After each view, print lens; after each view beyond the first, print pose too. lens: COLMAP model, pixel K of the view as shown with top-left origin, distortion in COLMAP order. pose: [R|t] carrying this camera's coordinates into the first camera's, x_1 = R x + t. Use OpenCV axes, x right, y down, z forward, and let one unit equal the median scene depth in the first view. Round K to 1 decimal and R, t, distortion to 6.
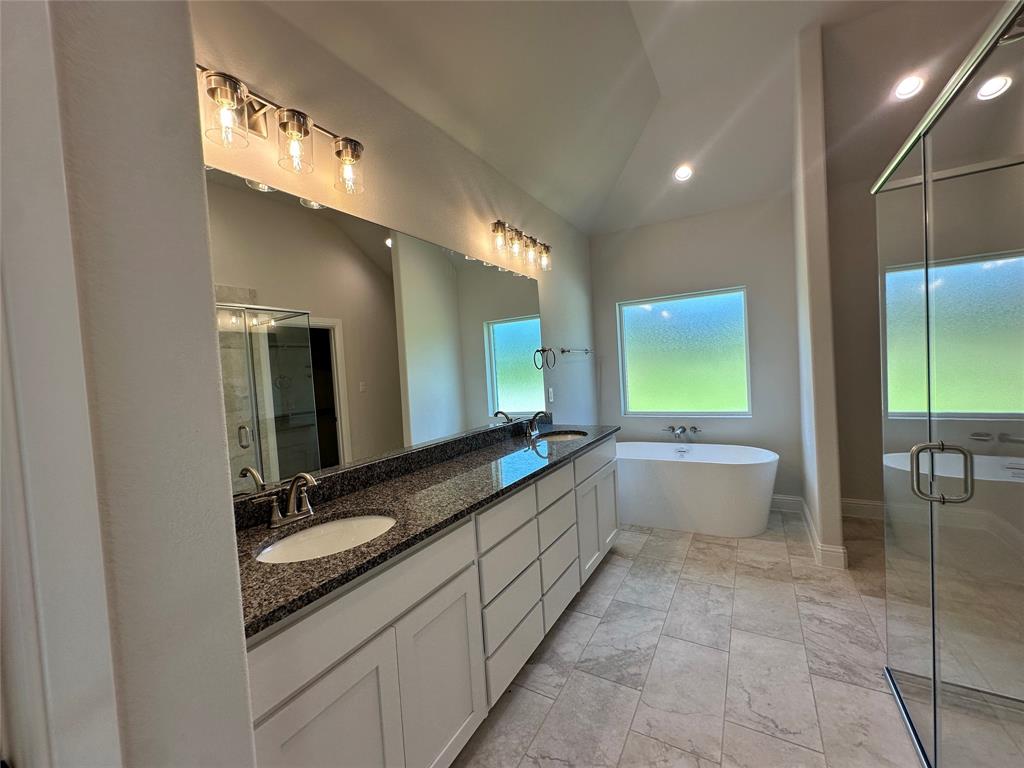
lens RADIAL K [[409.5, 0, 511.4], [0, 409.5, 383.3], [0, 0, 1]] dist [-0.001025, 0.000599]
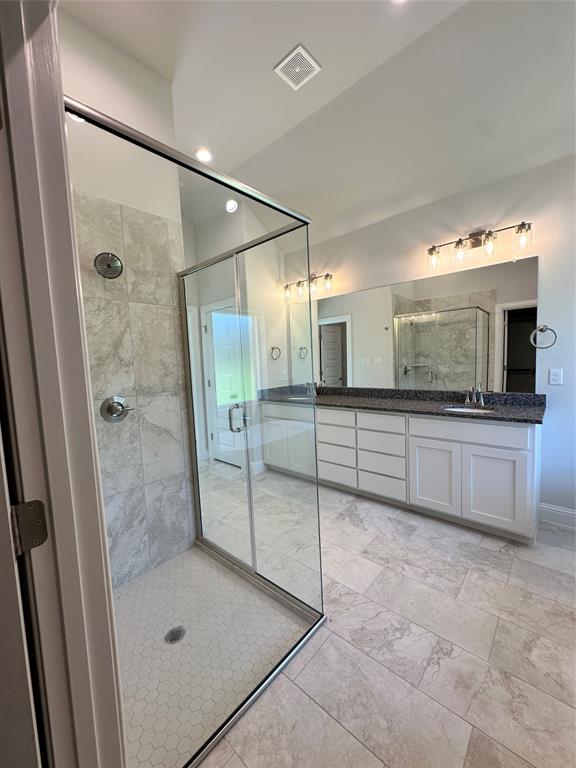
lens RADIAL K [[307.1, 0, 288.2], [0, 307.1, 382.7], [0, 0, 1]] dist [-0.001025, 0.000599]
pose [[-0.190567, 0.145606, -0.970816, 1.152118], [0.019548, 0.989306, 0.144542, -0.090979], [0.981480, 0.008567, -0.191376, 0.706278]]
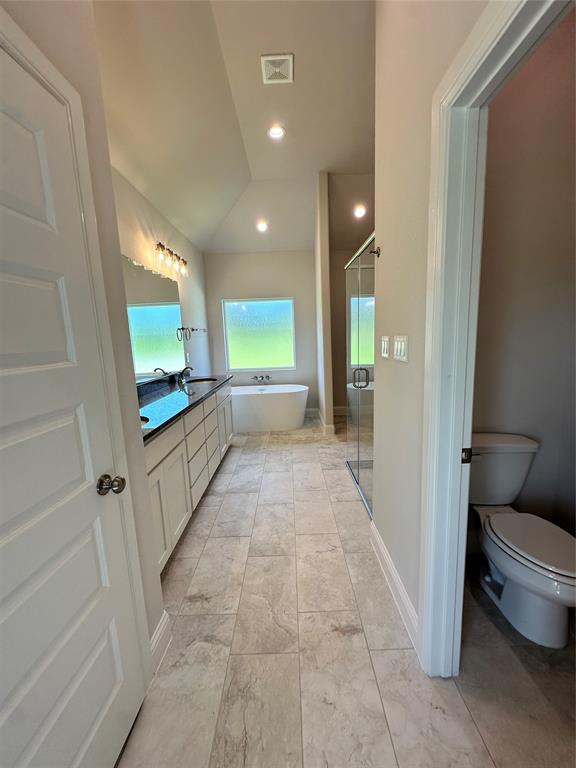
lens RADIAL K [[307.1, 0, 288.2], [0, 307.1, 382.7], [0, 0, 1]] dist [-0.001025, 0.000599]
pose [[0.861946, -0.049365, 0.504591, -0.221119], [0.003634, 0.995824, 0.091216, 0.022889], [-0.506987, -0.076790, 0.858526, -0.274164]]
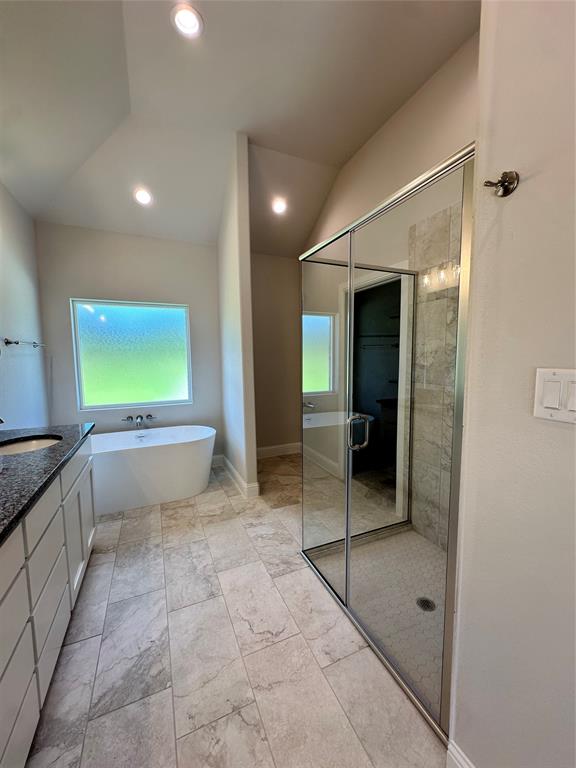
lens RADIAL K [[307.1, 0, 288.2], [0, 307.1, 382.7], [0, 0, 1]] dist [-0.001025, 0.000599]
pose [[0.579346, -0.018903, 0.814862, -0.078800], [0.002352, 0.999766, 0.021520, -0.009747], [-0.815078, -0.010551, 0.579255, 0.219821]]
